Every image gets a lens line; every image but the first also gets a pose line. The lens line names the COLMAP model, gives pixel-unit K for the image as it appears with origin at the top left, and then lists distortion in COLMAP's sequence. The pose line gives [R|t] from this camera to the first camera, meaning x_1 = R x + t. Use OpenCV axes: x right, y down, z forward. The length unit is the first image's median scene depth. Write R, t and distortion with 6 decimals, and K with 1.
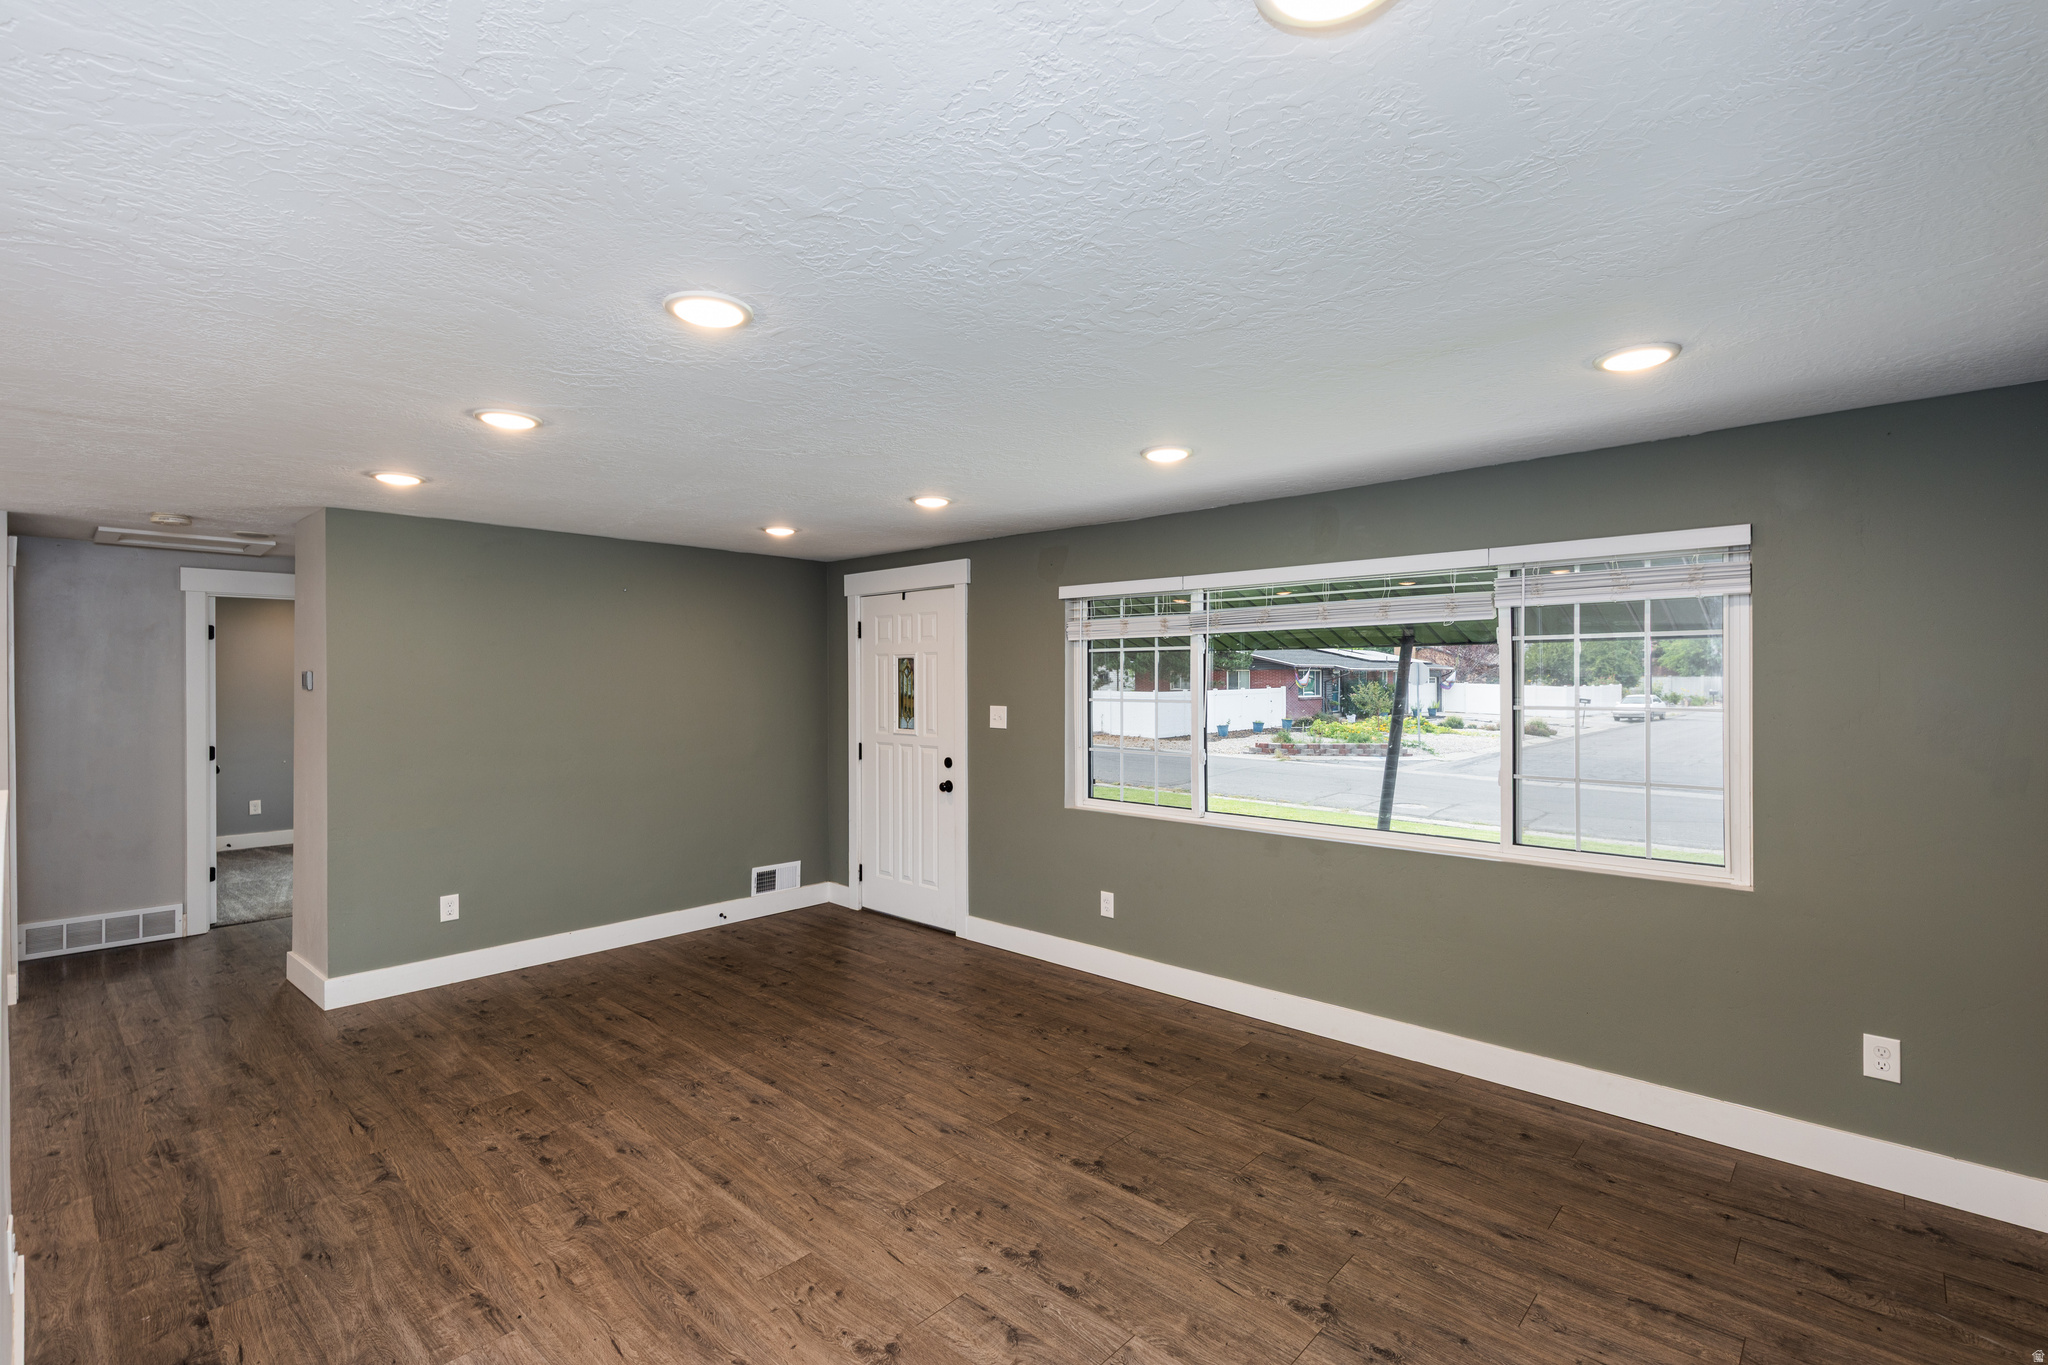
lens RADIAL K [[921.3, 0, 1028.6], [0, 921.3, 695.7], [0, 0, 1]] dist [0.005058, -0.000356]
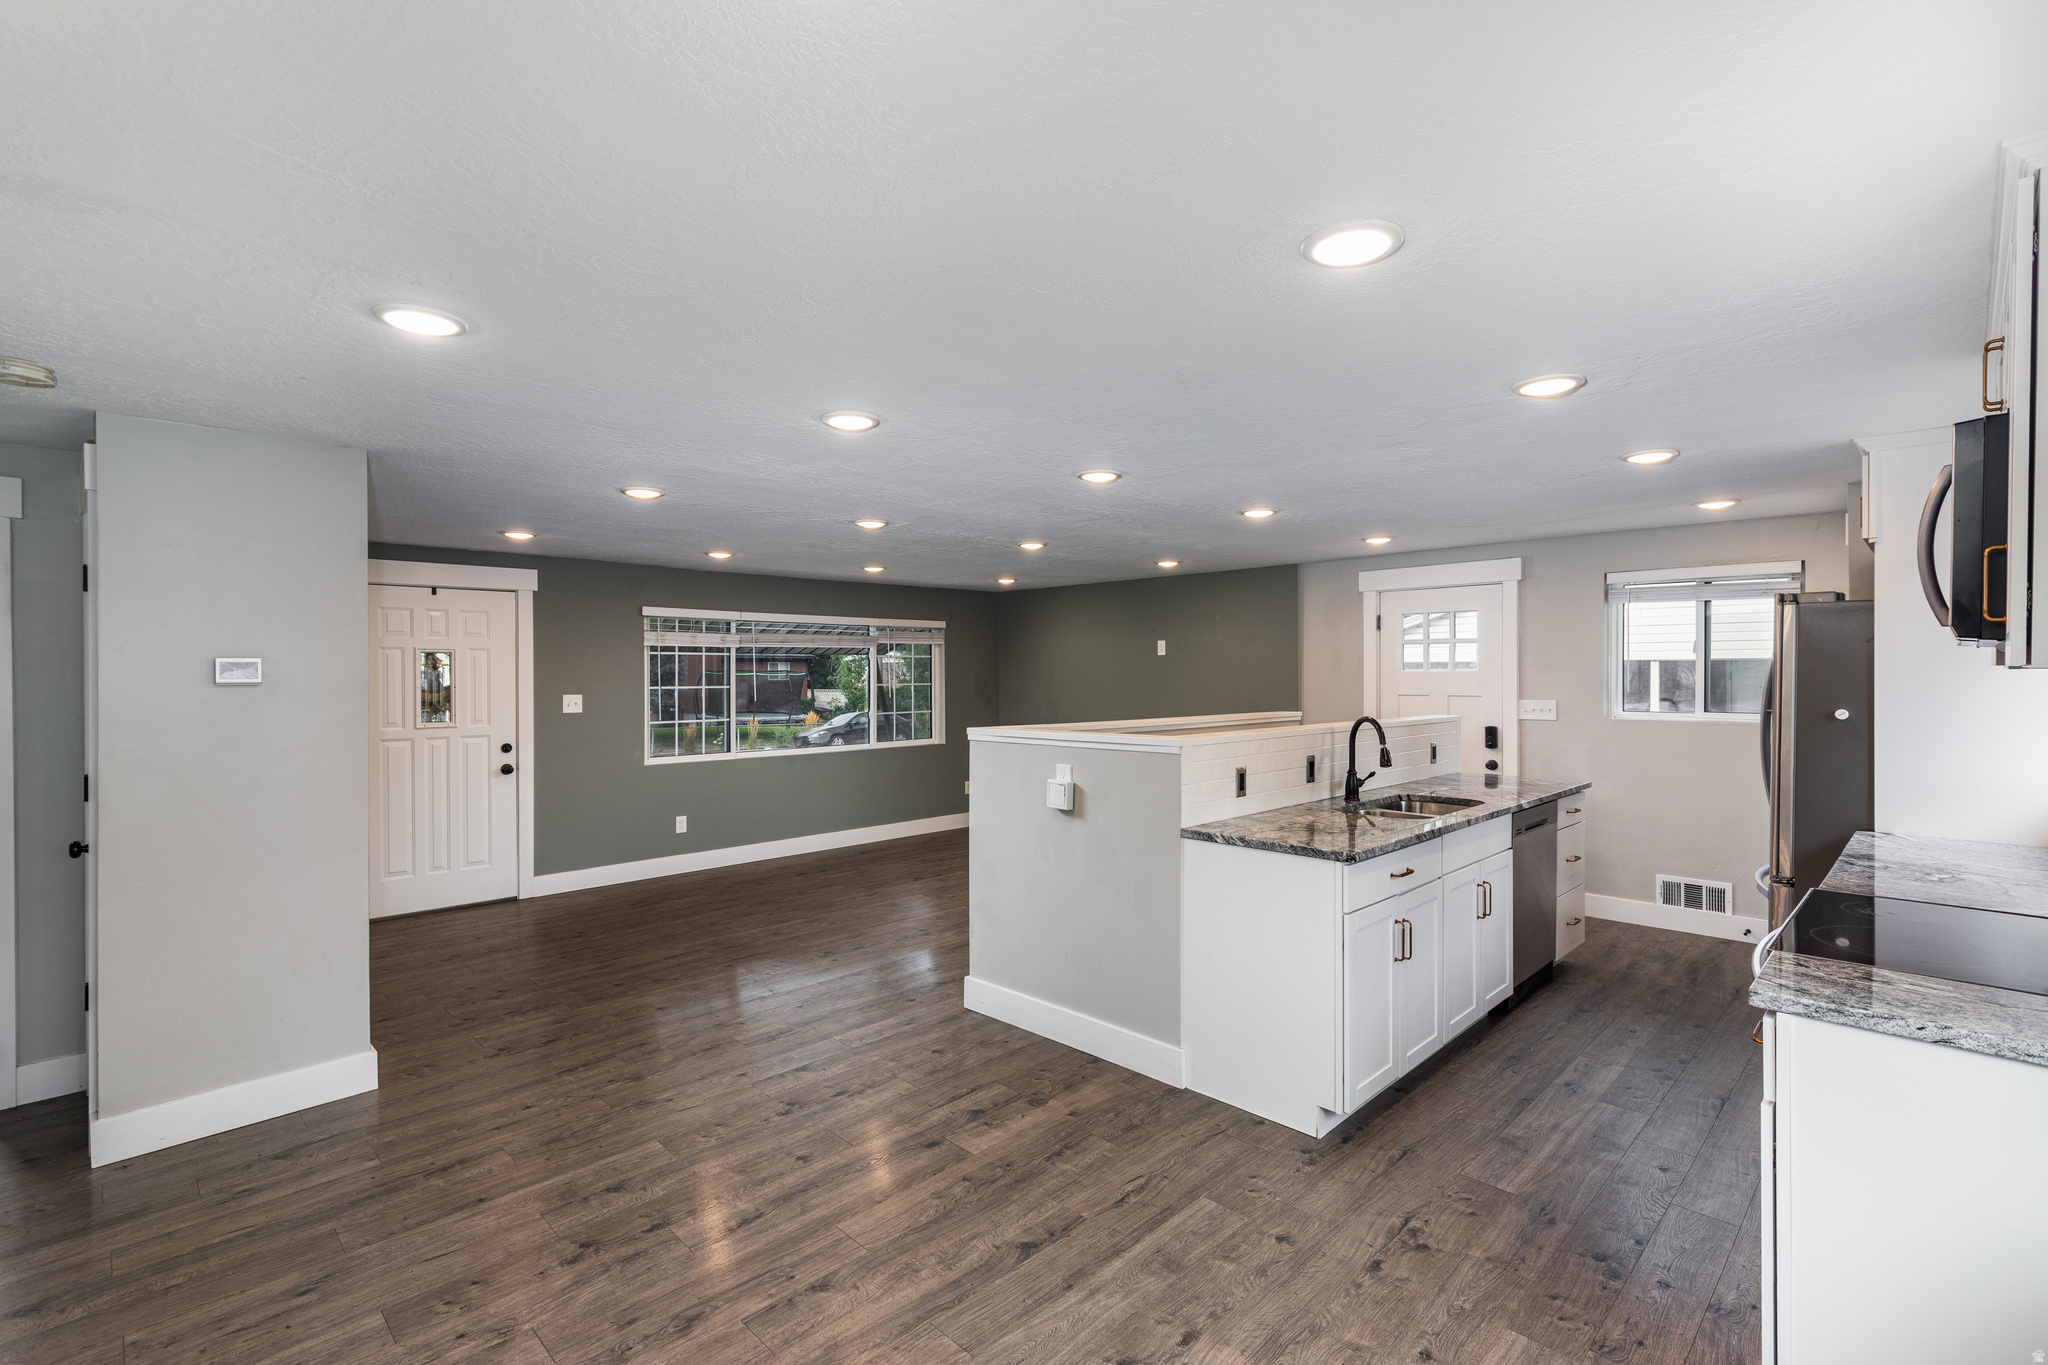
lens RADIAL K [[921.3, 0, 1030.6], [0, 921.3, 677.2], [0, 0, 1]] dist [0.005058, -0.000356]
pose [[0.047597, 0.000084, 0.998867, -1.510060], [0.024144, 0.999708, -0.001235, 0.004372], [-0.998575, 0.024175, 0.047581, 0.394861]]
